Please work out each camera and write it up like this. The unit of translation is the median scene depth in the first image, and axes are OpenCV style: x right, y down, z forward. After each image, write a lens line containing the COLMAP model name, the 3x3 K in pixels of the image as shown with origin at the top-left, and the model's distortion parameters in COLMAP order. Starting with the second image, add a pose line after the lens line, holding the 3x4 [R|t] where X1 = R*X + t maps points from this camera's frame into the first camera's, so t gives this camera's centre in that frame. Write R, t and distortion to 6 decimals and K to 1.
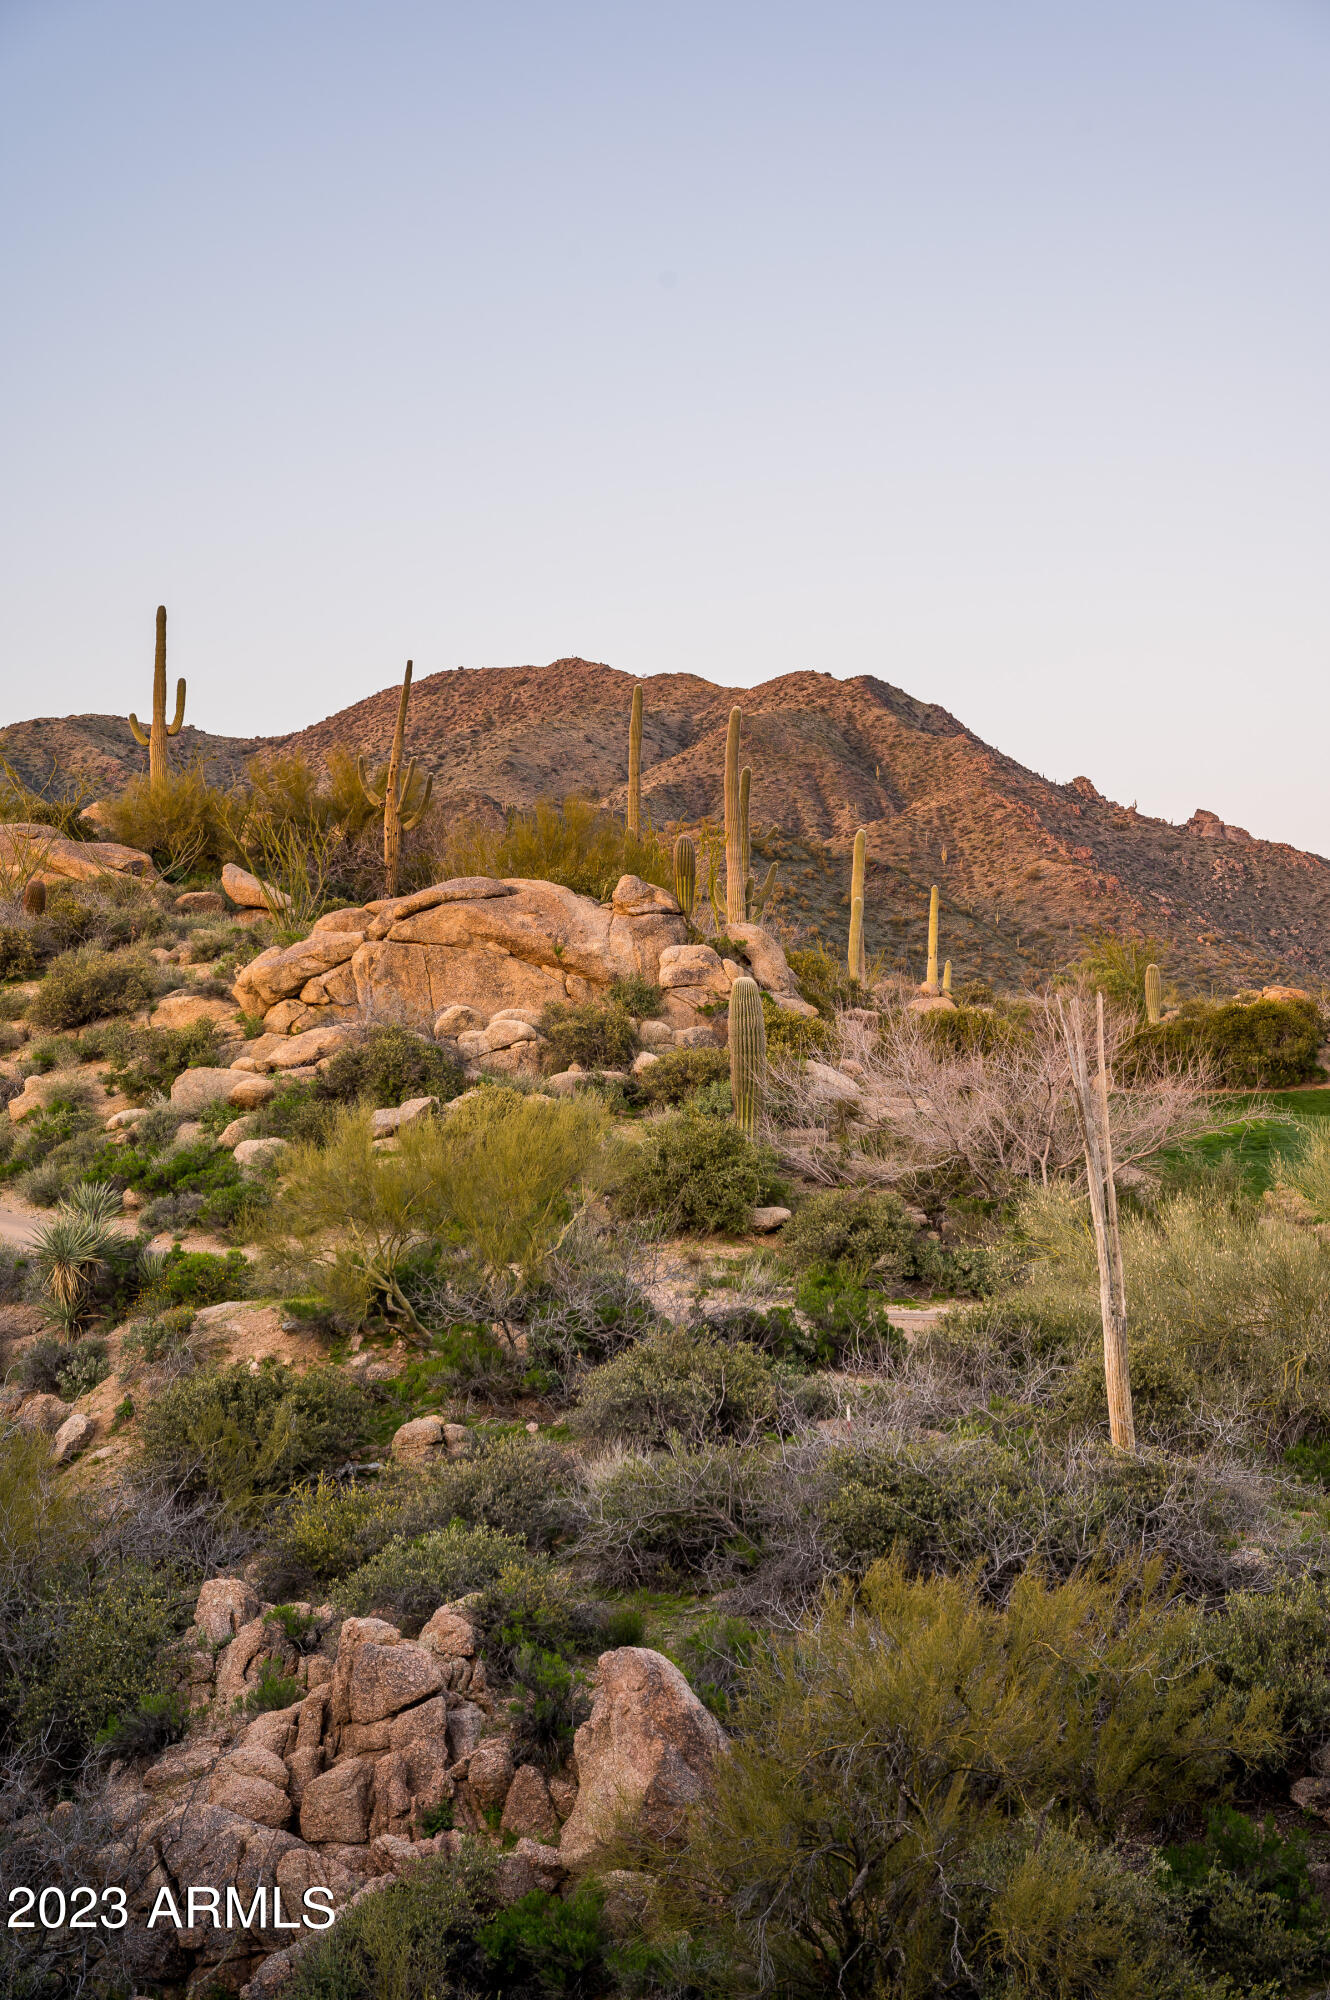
lens RADIAL K [[3868.3, 0, 668.6], [0, 3868.3, 995.5], [0, 0, 1]] dist [-0.001324, 0.000000]
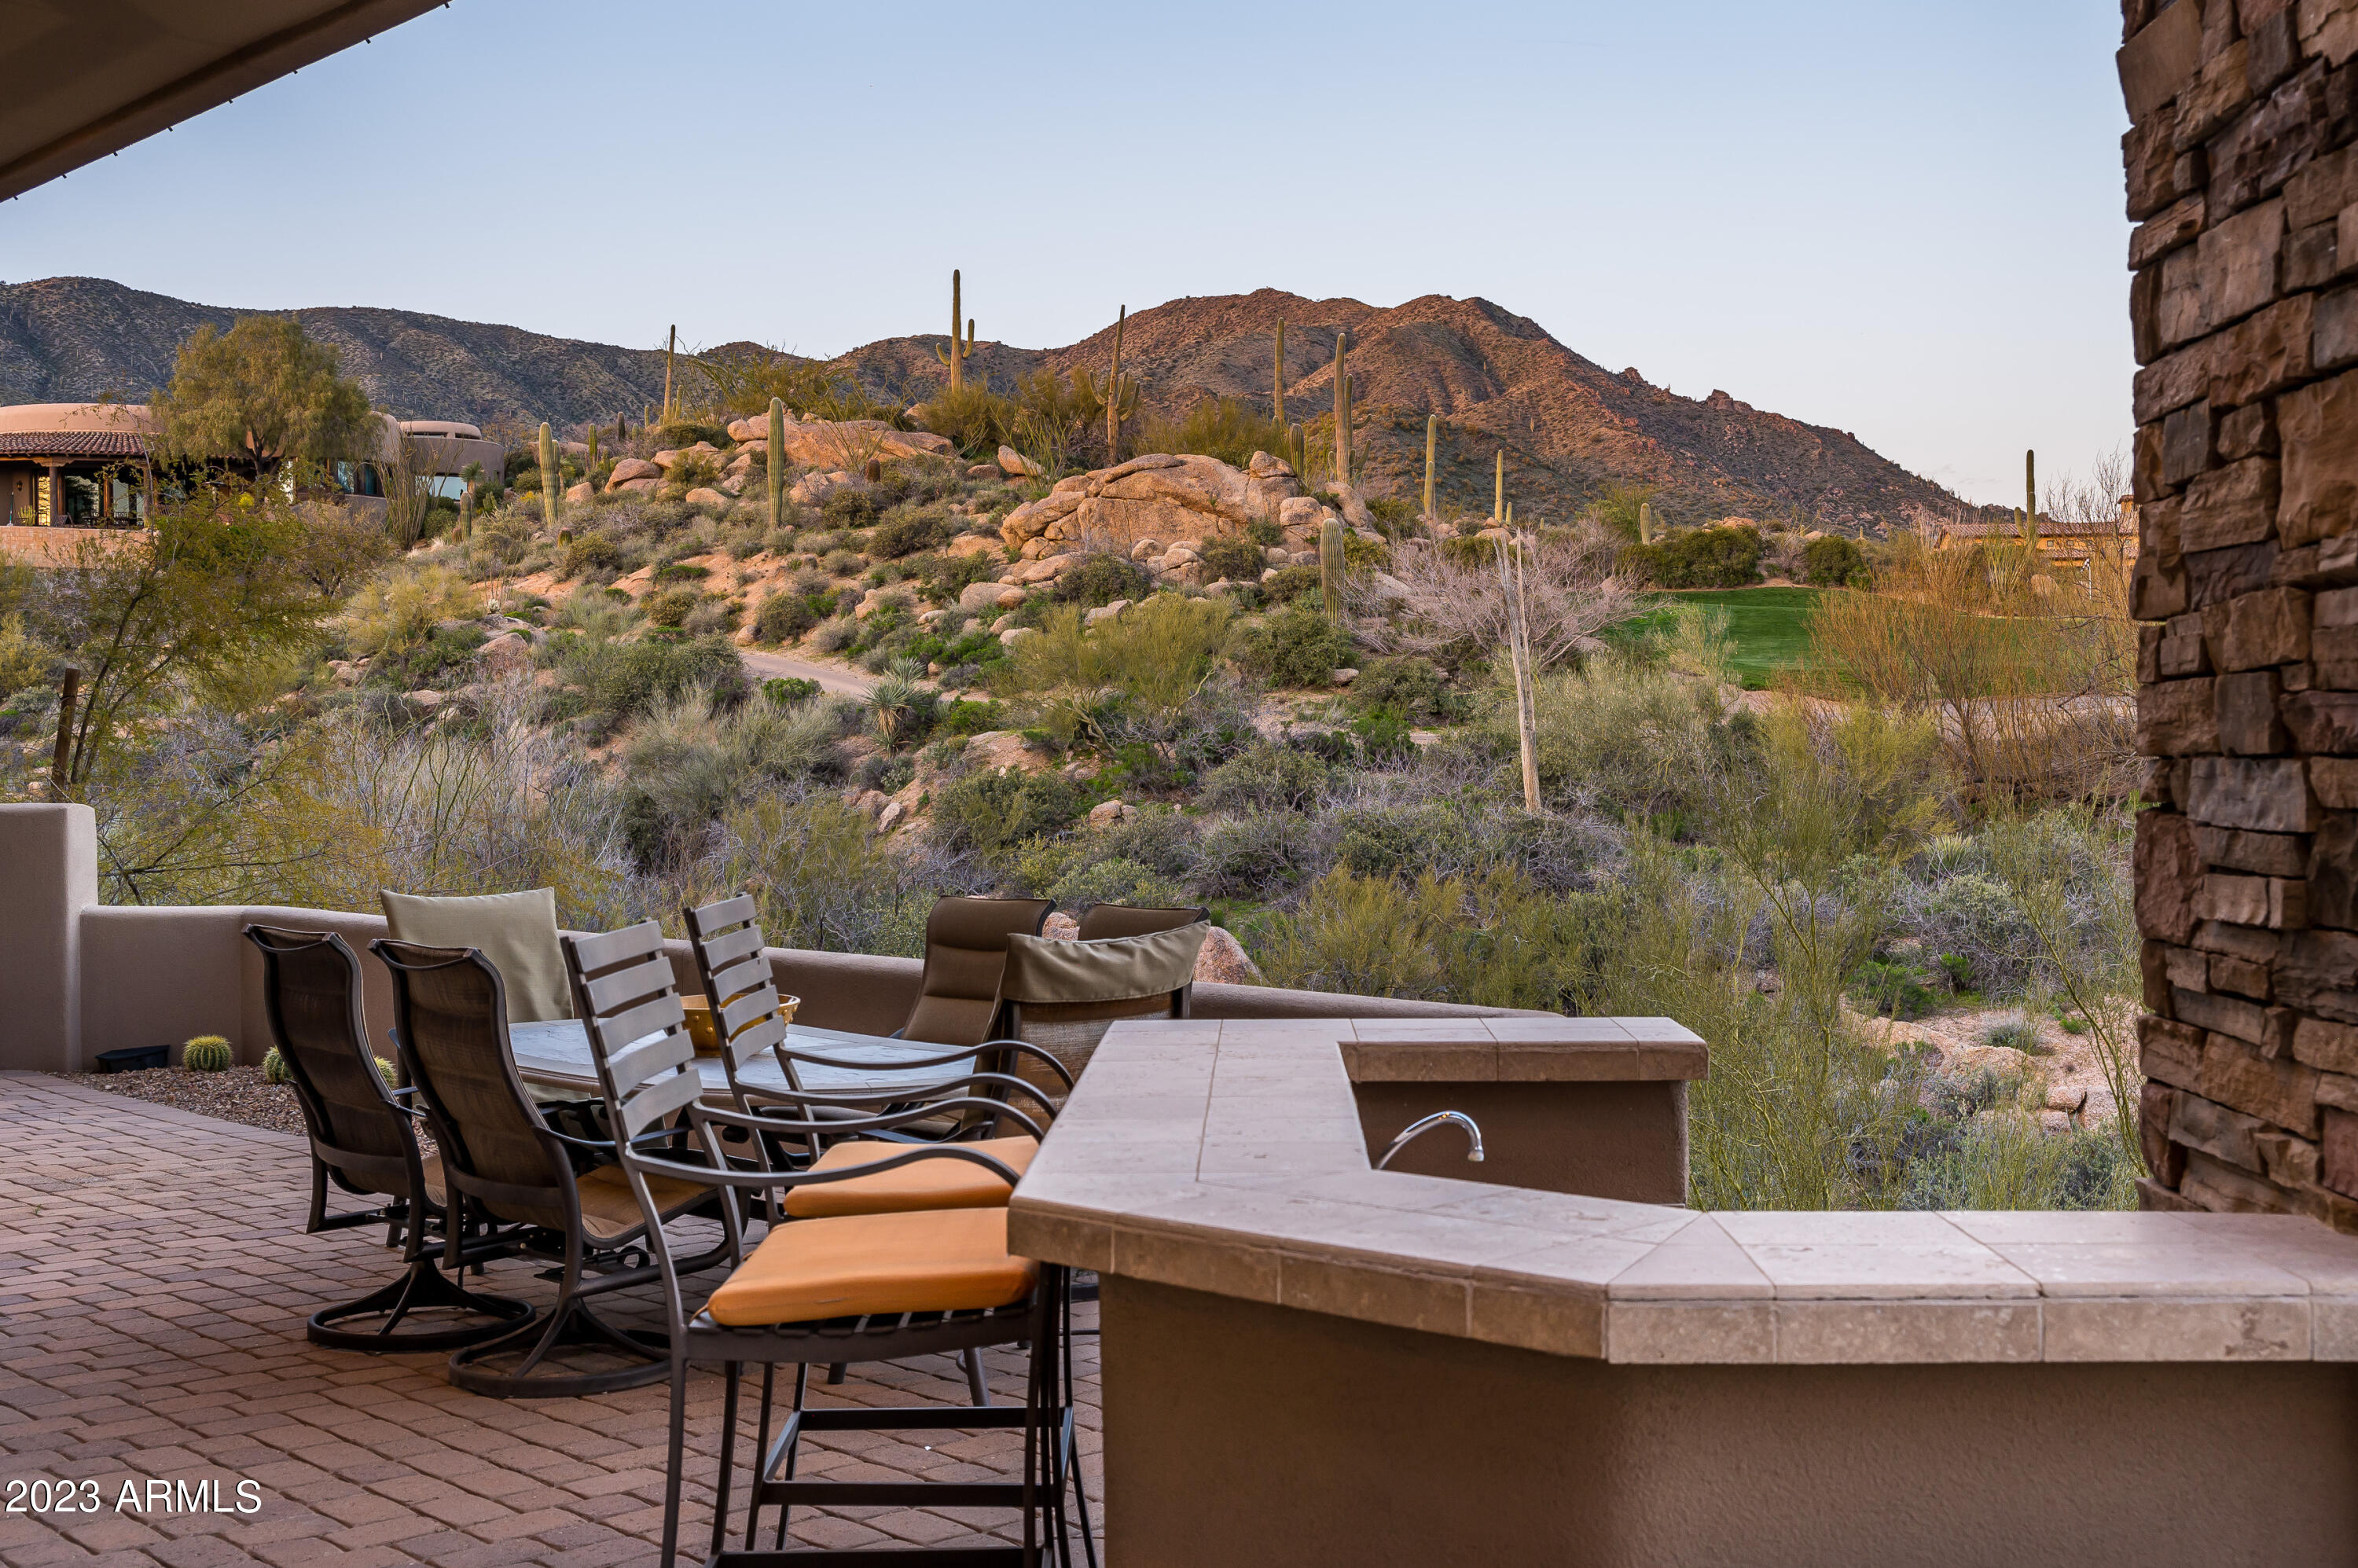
lens RADIAL K [[2730.8, 0, 1210.2], [0, 2730.8, 771.7], [0, 0, 1]] dist [0.005867, 0.000000]
pose [[0.998761, -0.009360, -0.048871, 0.022271], [0.013651, 0.996008, 0.088217, -0.000835], [0.047851, -0.088775, 0.994902, -0.074562]]
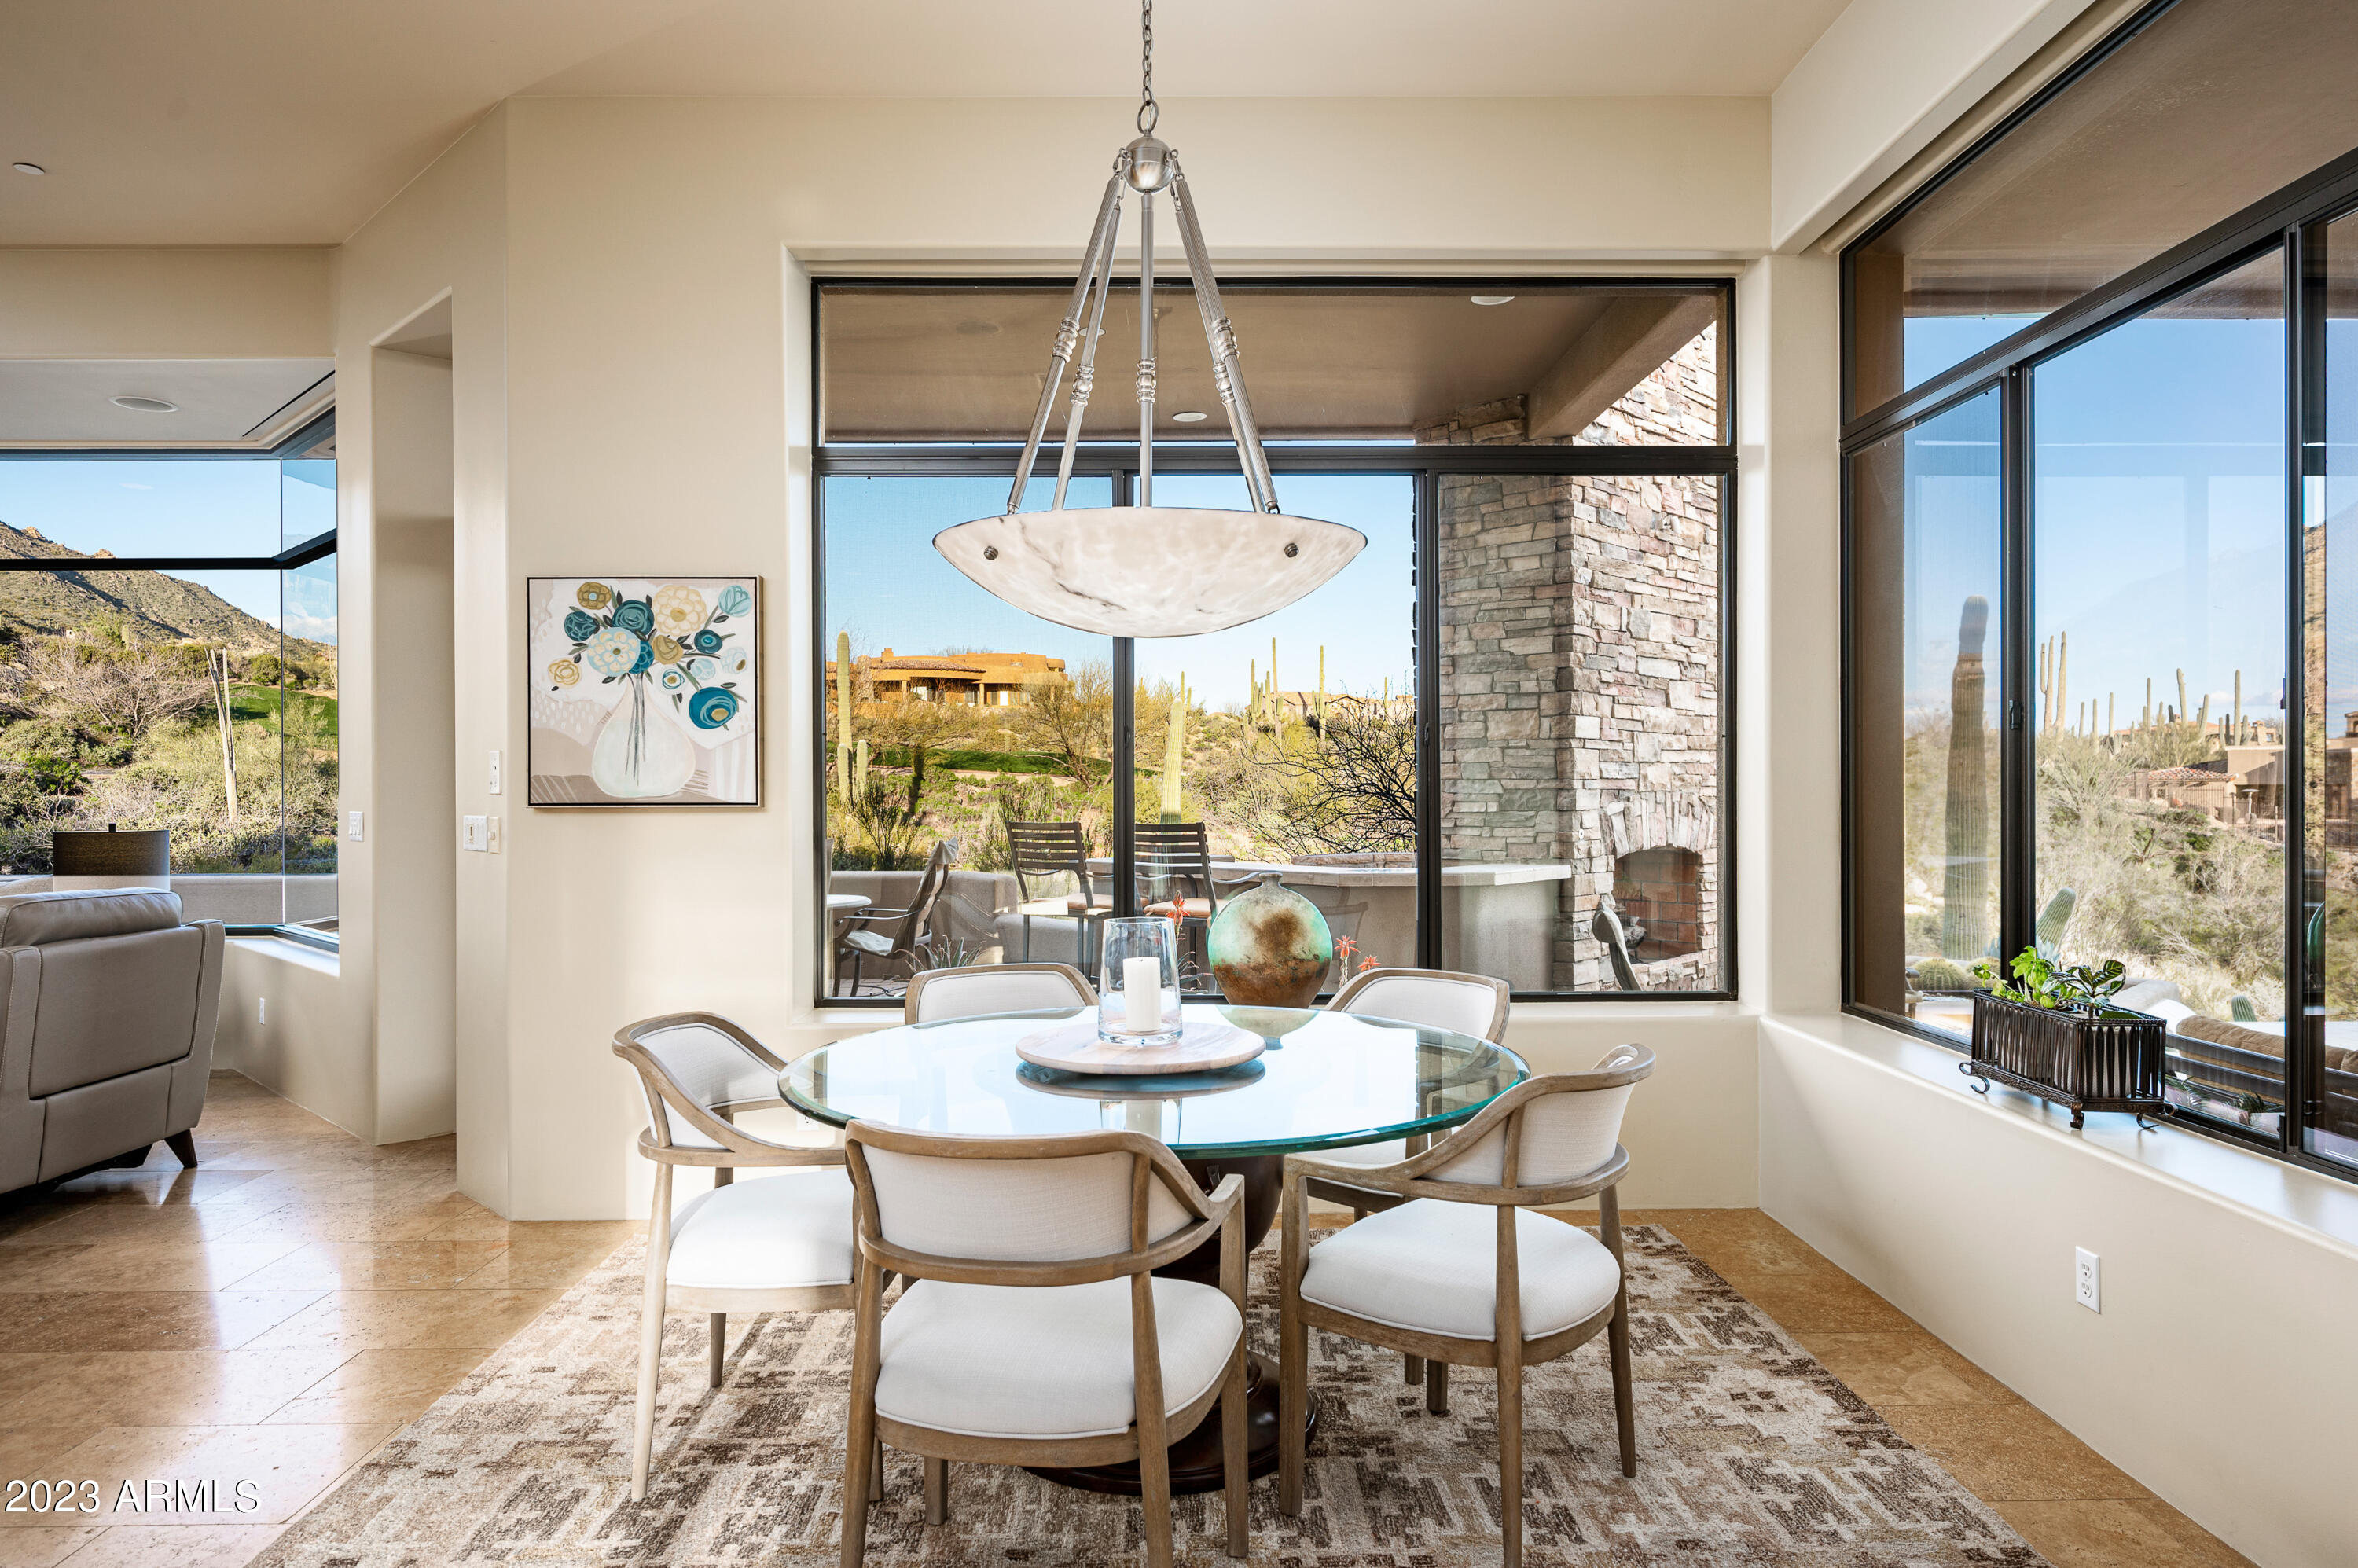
lens RADIAL K [[1471.1, 0, 1180.3], [0, 1471.1, 779.9], [0, 0, 1]] dist [-0.001380, 0.009411]
pose [[0.716172, 0.000919, 0.697923, -0.070132], [-0.056638, 0.996777, 0.056807, -0.002541], [-0.695621, -0.080212, 0.713916, -0.098711]]
